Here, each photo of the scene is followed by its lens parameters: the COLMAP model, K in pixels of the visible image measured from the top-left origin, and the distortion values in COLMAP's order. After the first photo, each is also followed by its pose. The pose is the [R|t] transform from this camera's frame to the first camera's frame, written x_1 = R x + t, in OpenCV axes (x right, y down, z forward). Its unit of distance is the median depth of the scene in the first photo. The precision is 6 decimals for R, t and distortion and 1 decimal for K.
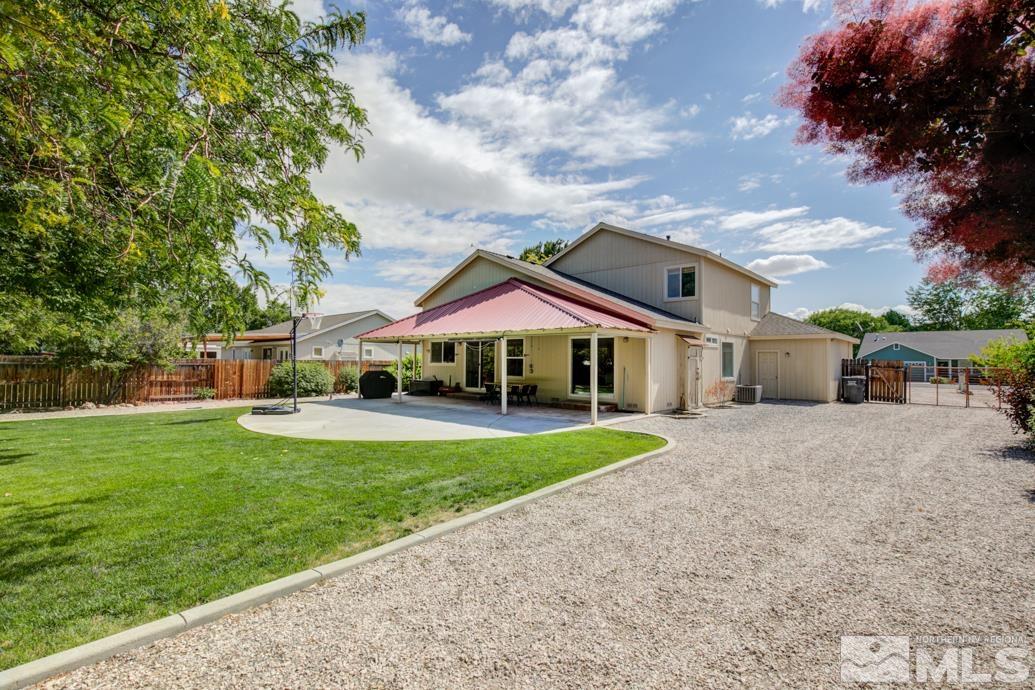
lens RADIAL K [[468.9, 0, 518.2], [0, 468.9, 348.8], [0, 0, 1]] dist [0.001362, 0.000242]
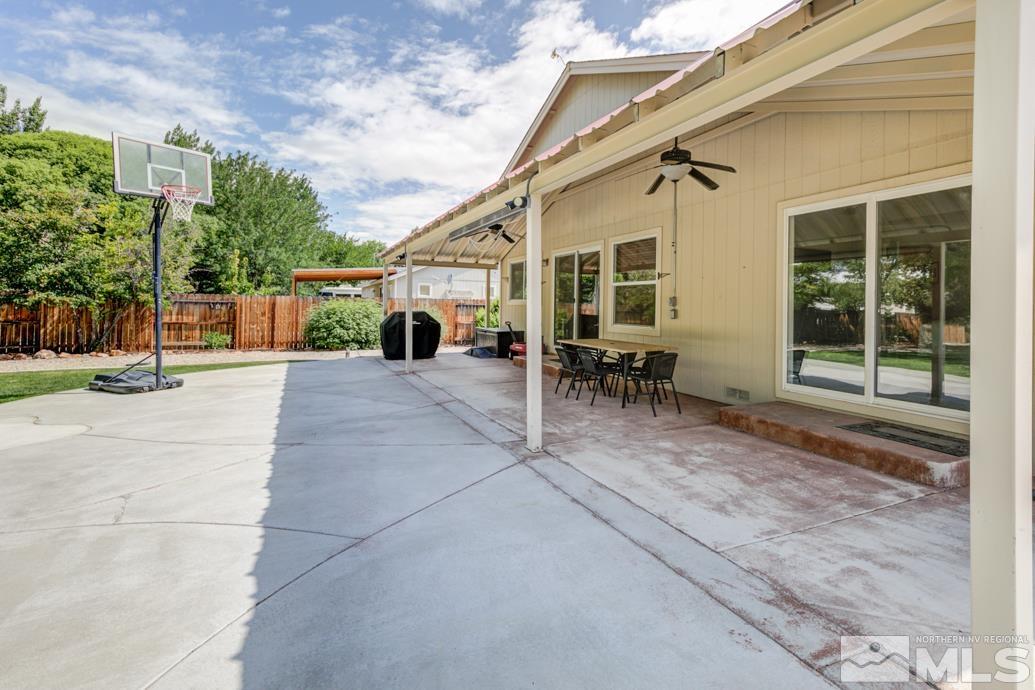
lens RADIAL K [[468.9, 0, 529.1], [0, 468.9, 305.9], [0, 0, 1]] dist [0.001362, 0.000242]
pose [[0.929483, 0.004699, -0.368835, 0.052371], [0.002497, 0.999816, 0.019032, 0.028408], [0.368857, -0.018611, 0.929300, 0.509541]]
